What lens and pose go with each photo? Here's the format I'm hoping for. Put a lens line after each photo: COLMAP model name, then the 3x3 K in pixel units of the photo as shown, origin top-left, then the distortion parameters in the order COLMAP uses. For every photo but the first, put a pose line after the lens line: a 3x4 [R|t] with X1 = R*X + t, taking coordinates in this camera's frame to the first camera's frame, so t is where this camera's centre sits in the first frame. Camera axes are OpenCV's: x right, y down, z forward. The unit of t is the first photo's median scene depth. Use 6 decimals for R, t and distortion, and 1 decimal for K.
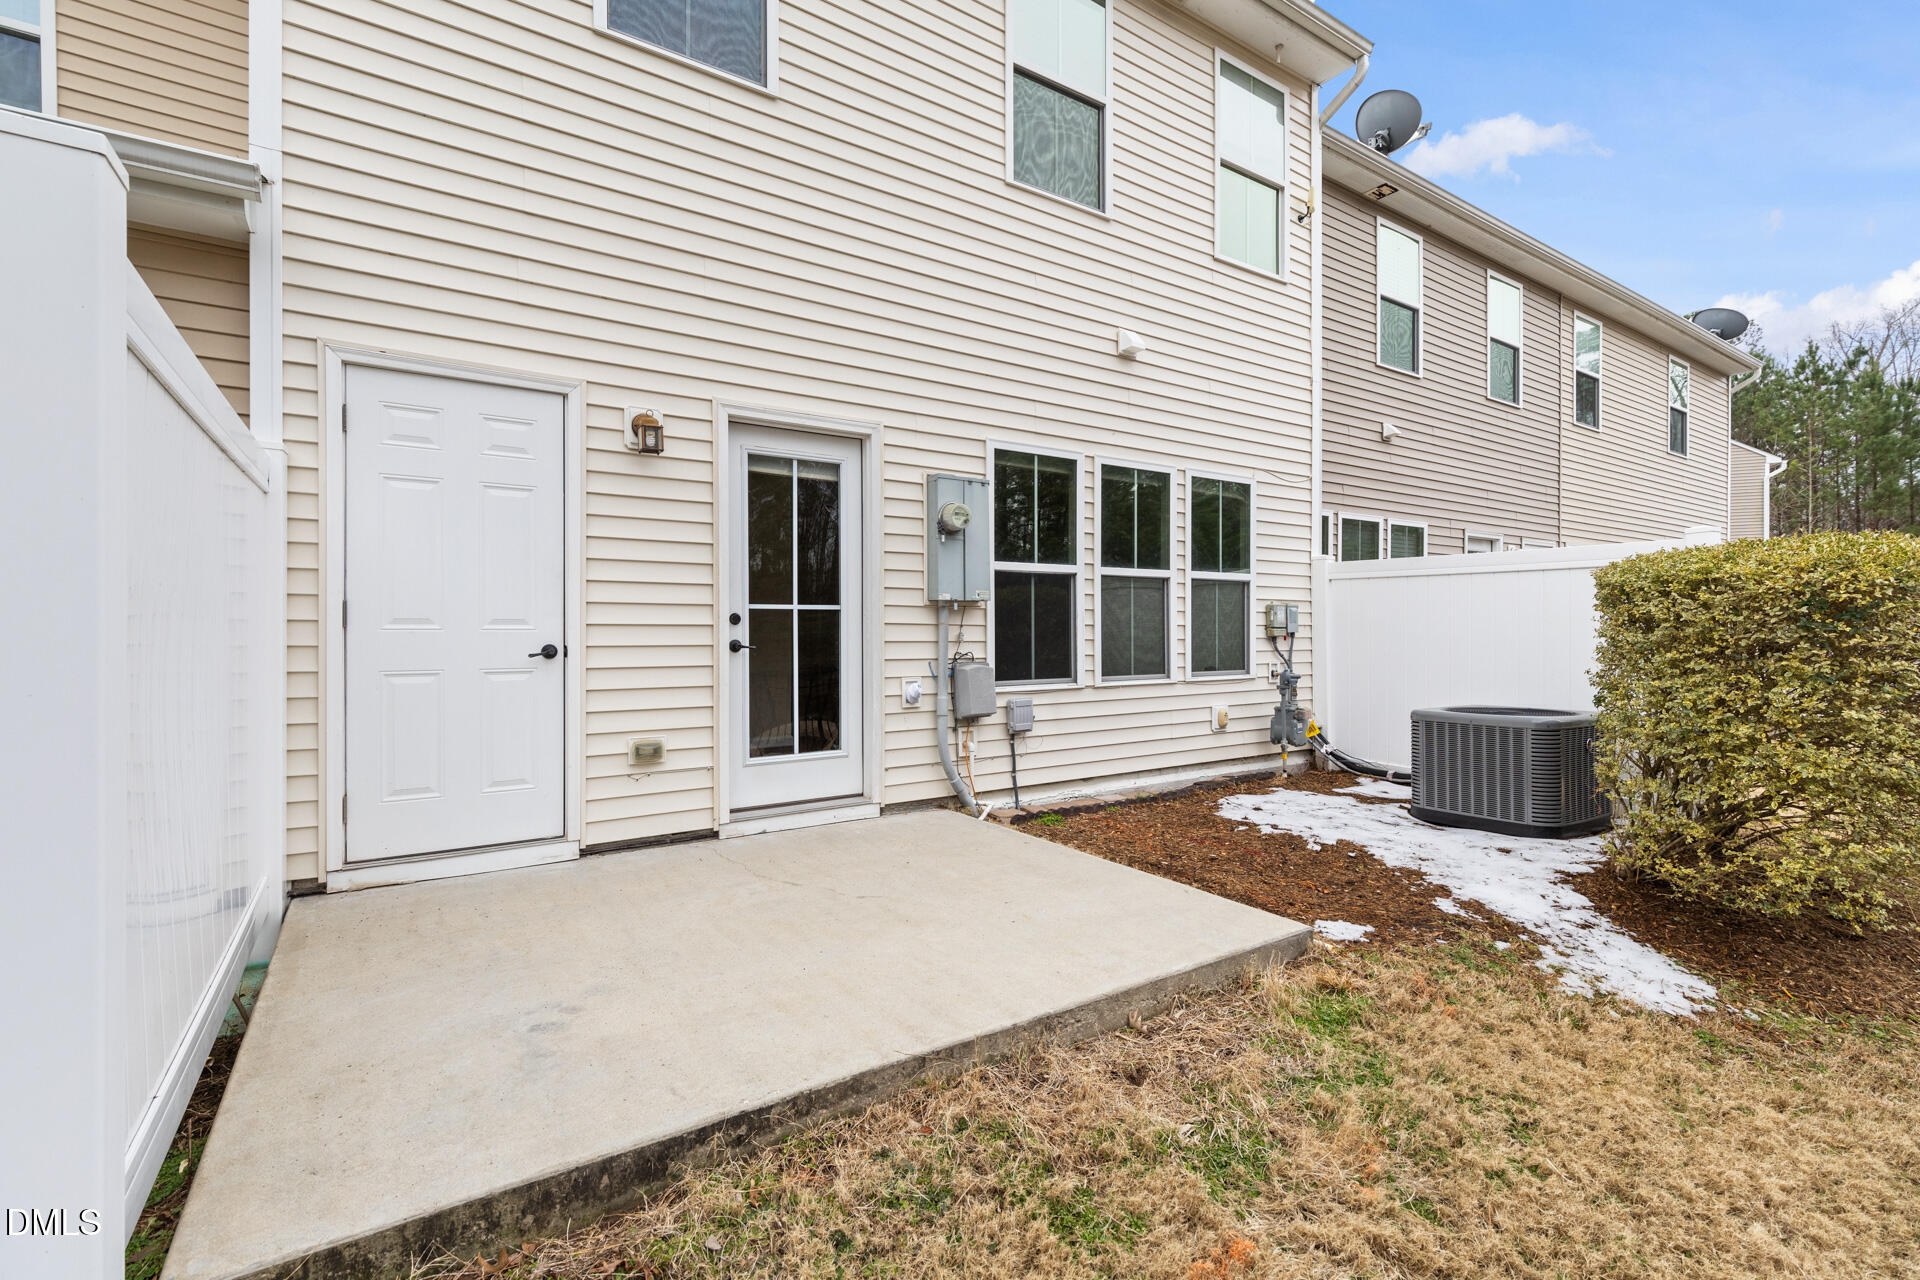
lens RADIAL K [[865.3, 0, 962.8], [0, 865.3, 624.0], [0, 0, 1]] dist [0.004362, 0.000134]
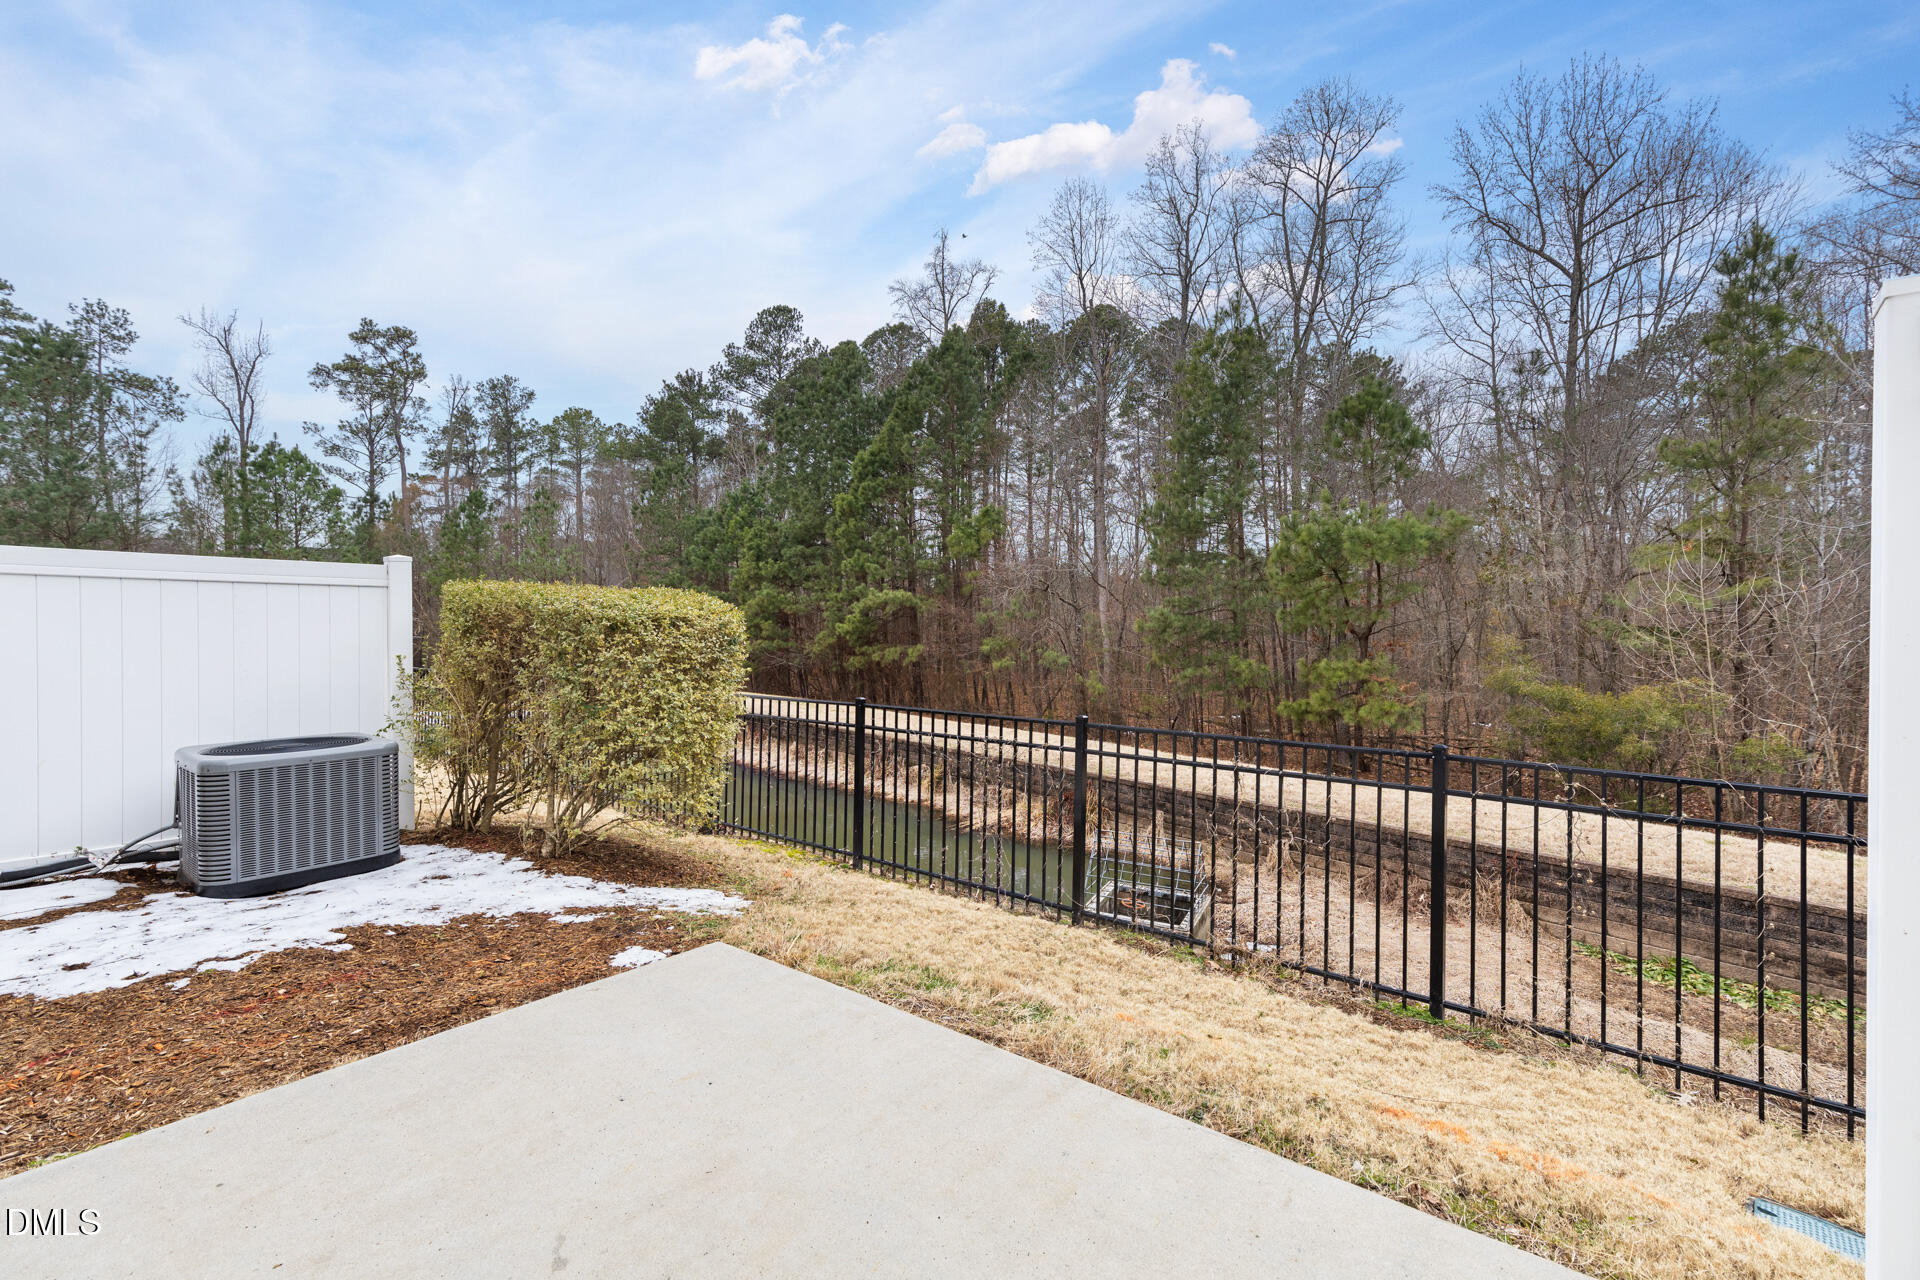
lens RADIAL K [[859.6, 0, 962.3], [0, 859.6, 629.8], [0, 0, 1]] dist [0.007350, -0.000287]
pose [[-0.287032, -0.005814, 0.957903, -0.647081], [-0.000936, 0.999983, 0.005789, -0.038561], [-0.957921, 0.000765, -0.287033, 0.937657]]
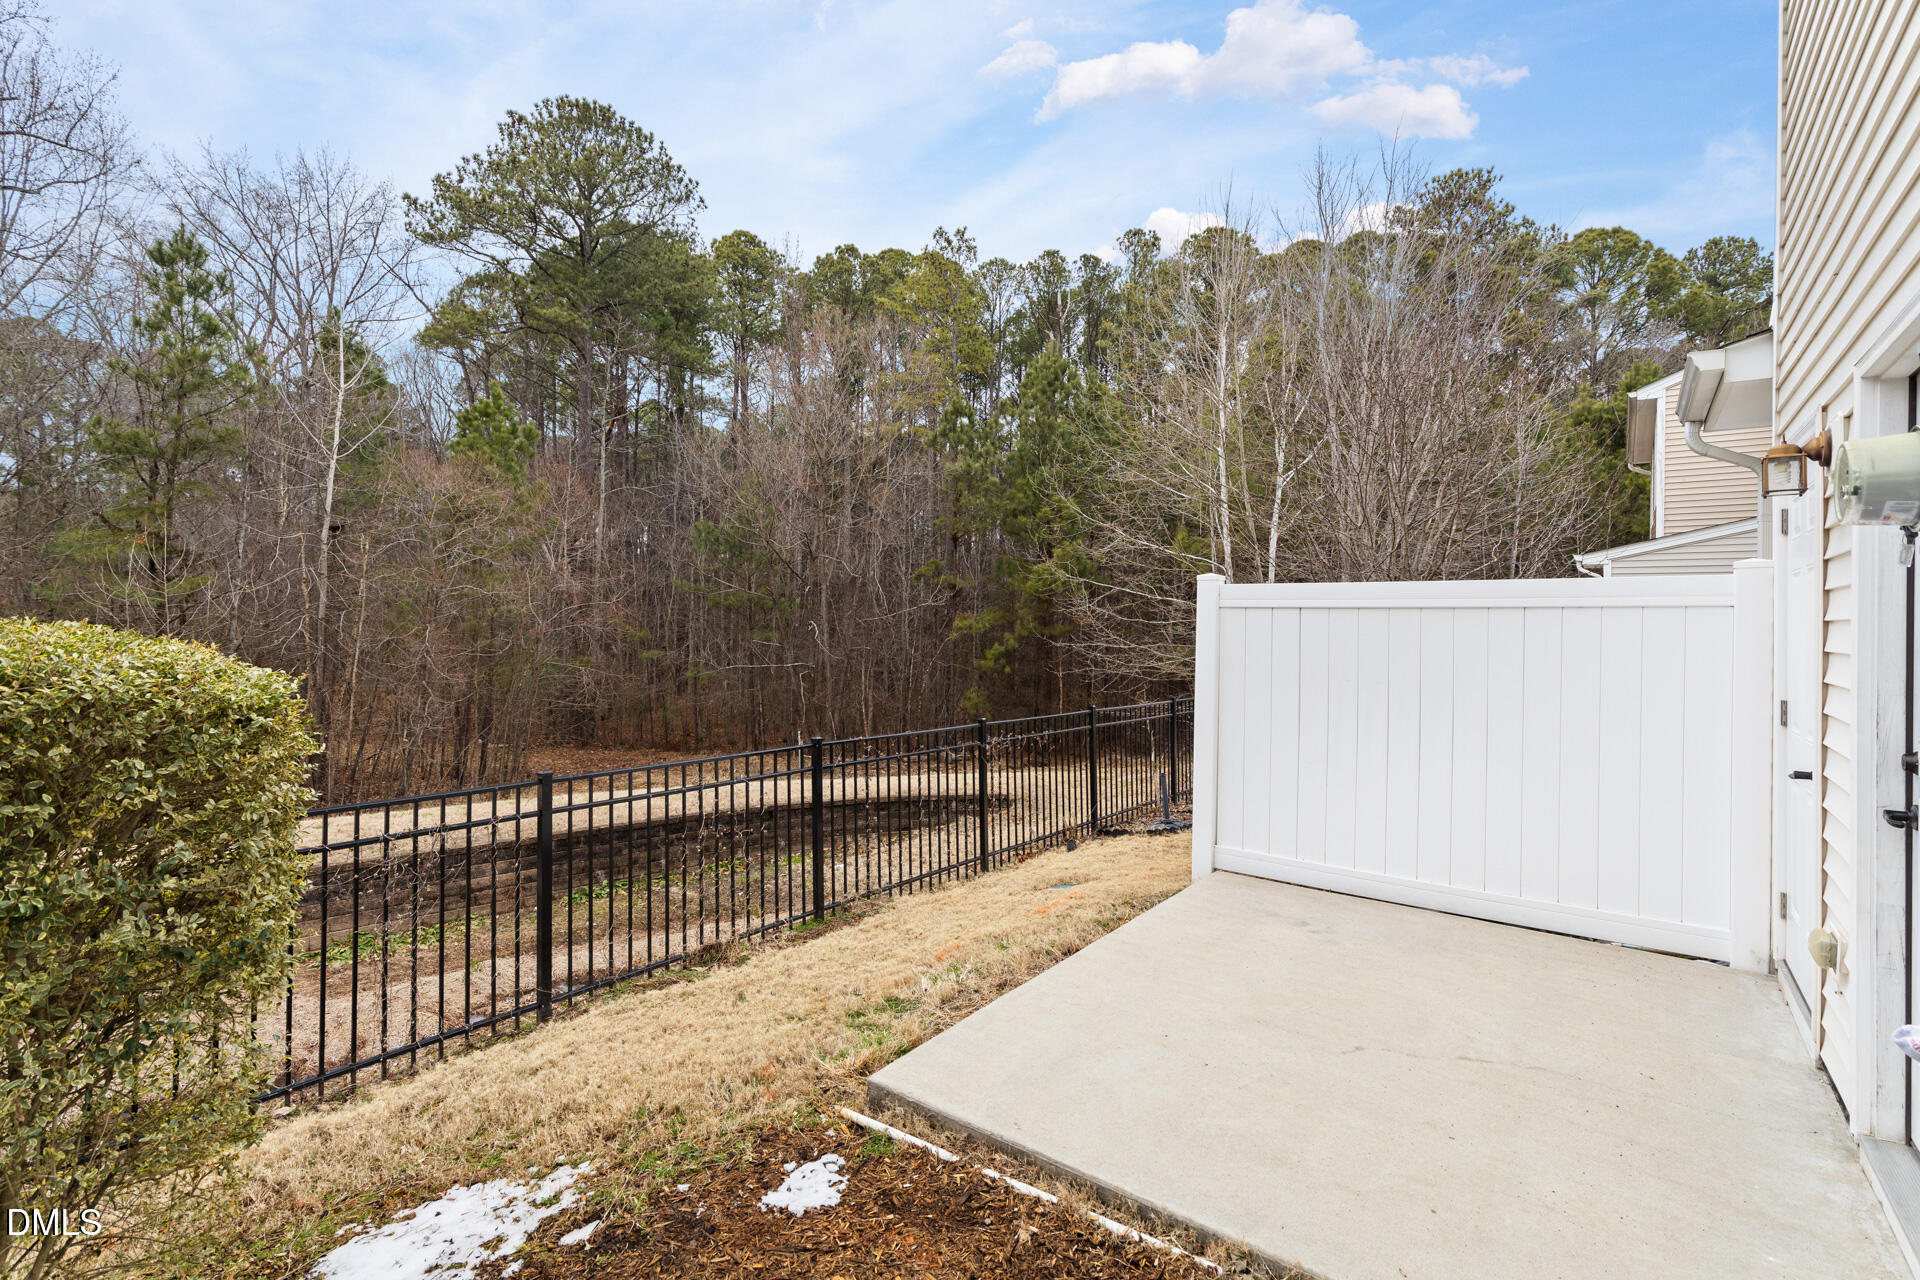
lens RADIAL K [[890.4, 0, 967.8], [0, 890.4, 618.7], [0, 0, 1]] dist [0.002132, 0.000257]
pose [[-0.939804, -0.025335, -0.340773, 0.580617], [-0.022345, 0.999670, -0.012695, -0.097653], [0.340982, -0.004316, -0.940060, 1.738882]]
